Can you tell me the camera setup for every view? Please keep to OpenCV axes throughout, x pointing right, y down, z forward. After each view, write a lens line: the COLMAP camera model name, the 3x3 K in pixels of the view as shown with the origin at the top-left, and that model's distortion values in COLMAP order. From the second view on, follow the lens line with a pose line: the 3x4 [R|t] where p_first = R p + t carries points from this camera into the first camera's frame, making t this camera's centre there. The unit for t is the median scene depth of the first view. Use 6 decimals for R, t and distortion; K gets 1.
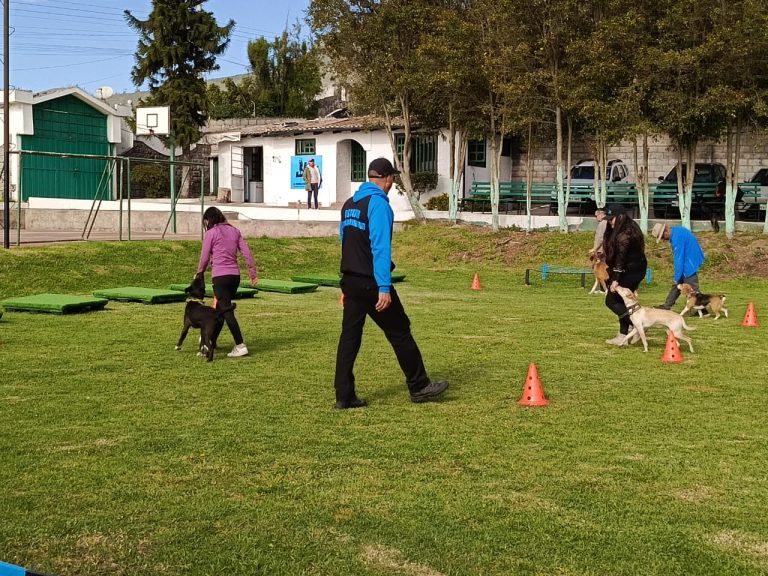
lens RADIAL K [[1014.5, 0, 384.0], [0, 1014.5, 288.0], [0, 0, 1]] dist [0.035493, -0.004490]
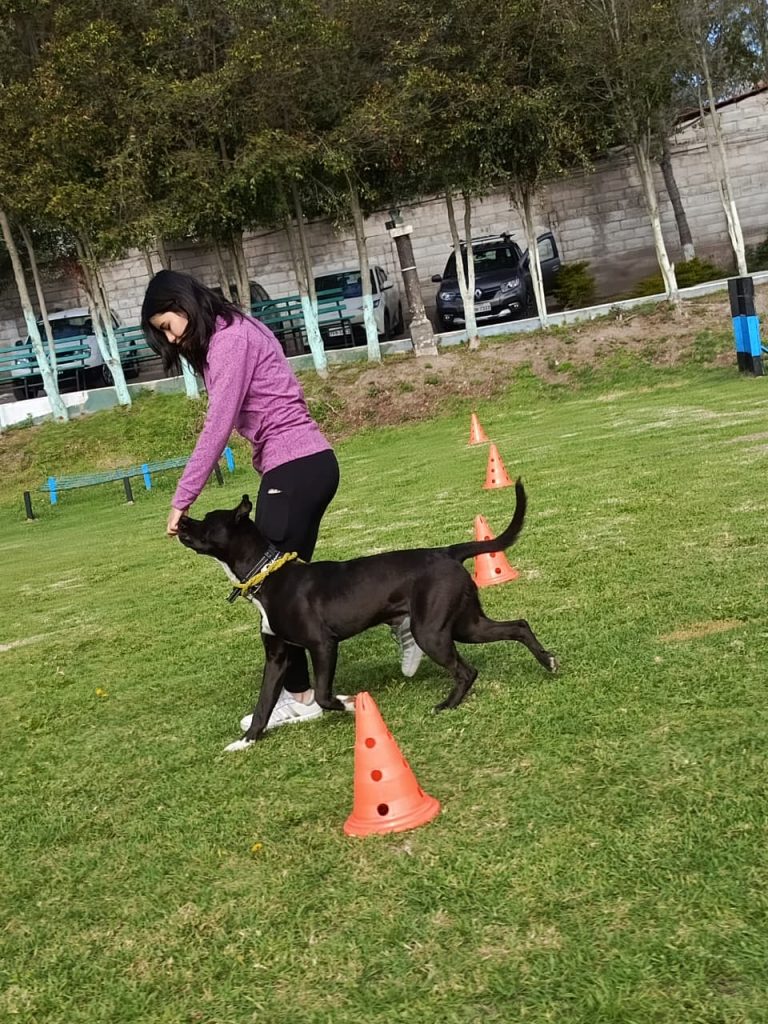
lens RADIAL K [[1352.7, 0, 384.0], [0, 1352.7, 512.0], [0, 0, 1]] dist [0.035493, -0.004490]
pose [[0.878724, -0.223041, 0.422016, -0.002662], [0.224302, 0.973366, 0.047395, 0.001034], [-0.421347, 0.053012, 0.905349, 0.231268]]
